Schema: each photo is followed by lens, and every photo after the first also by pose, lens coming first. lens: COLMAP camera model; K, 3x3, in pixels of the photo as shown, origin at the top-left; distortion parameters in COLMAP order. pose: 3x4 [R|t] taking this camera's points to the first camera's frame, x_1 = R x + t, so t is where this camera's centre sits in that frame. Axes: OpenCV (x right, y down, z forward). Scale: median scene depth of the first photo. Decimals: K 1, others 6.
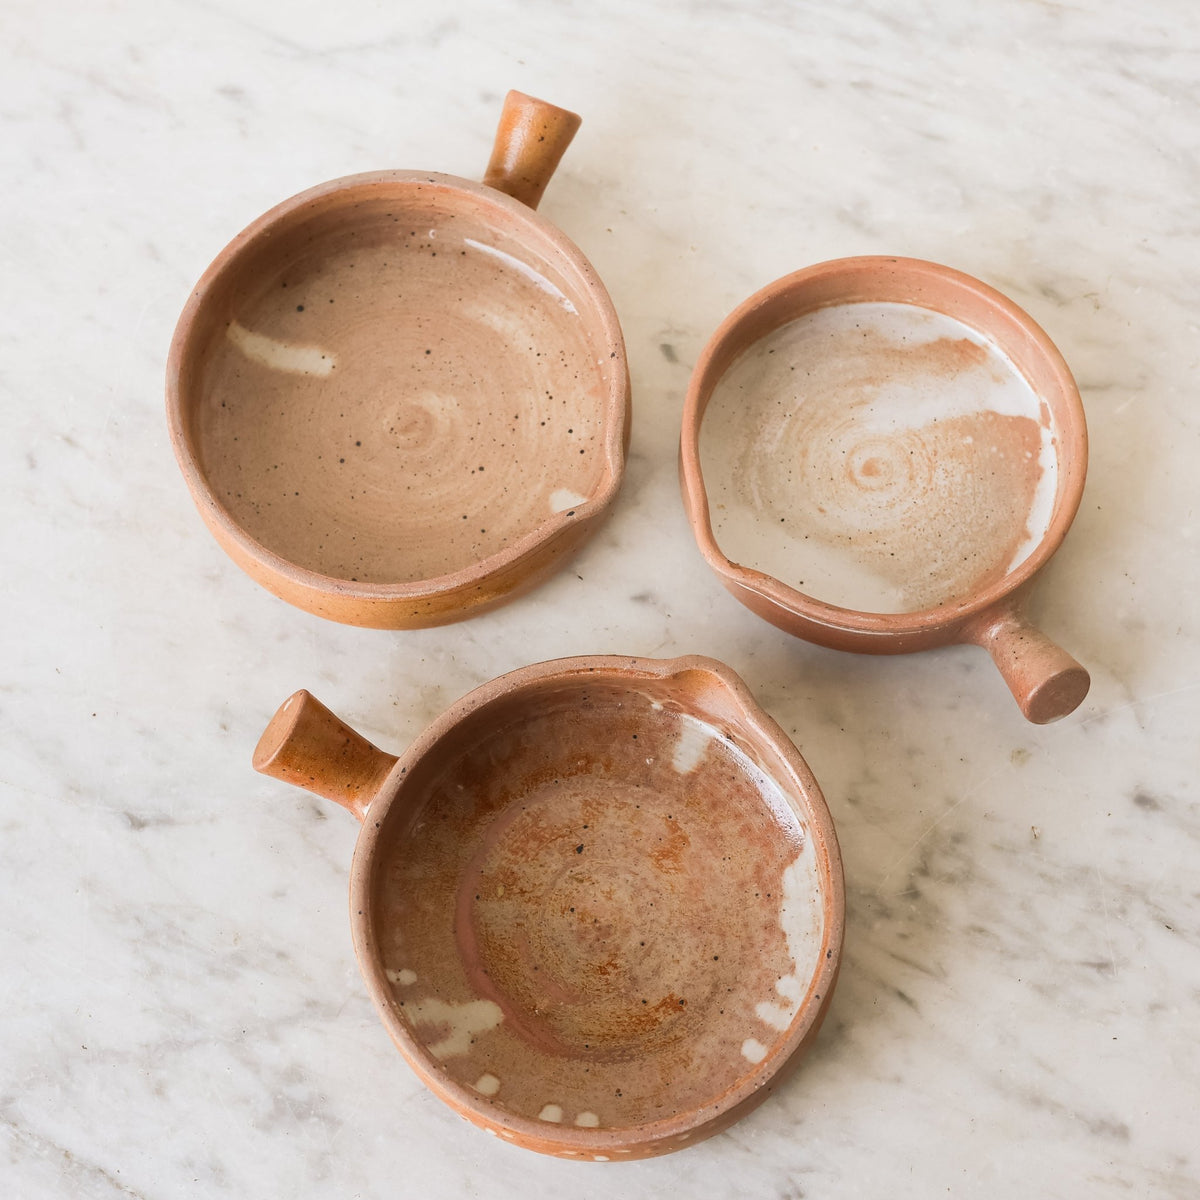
lens RADIAL K [[2678.4, 0, 600.0], [0, 2678.4, 600.0], [0, 0, 1]] dist [0.041118, -0.730503]
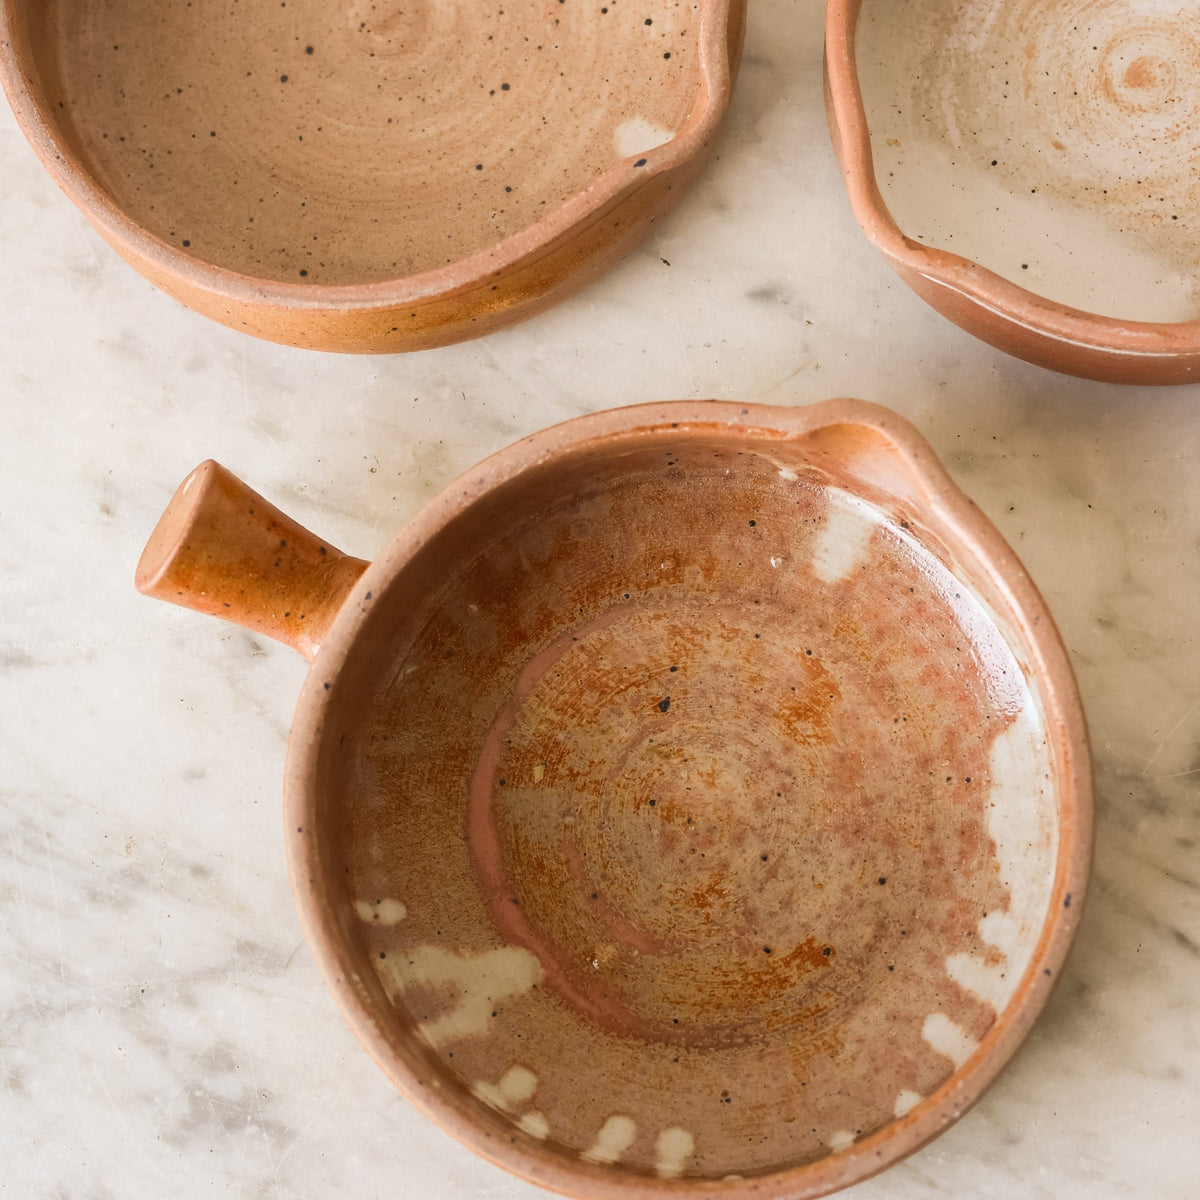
lens RADIAL K [[2678.4, 0, 600.0], [0, 2678.4, 600.0], [0, 0, 1]] dist [0.041118, -0.730503]
pose [[0.996886, -0.004733, -0.078714, 0.027005], [0.017021, 0.987581, 0.156184, -0.029446], [0.076997, -0.157038, 0.984587, 0.387911]]
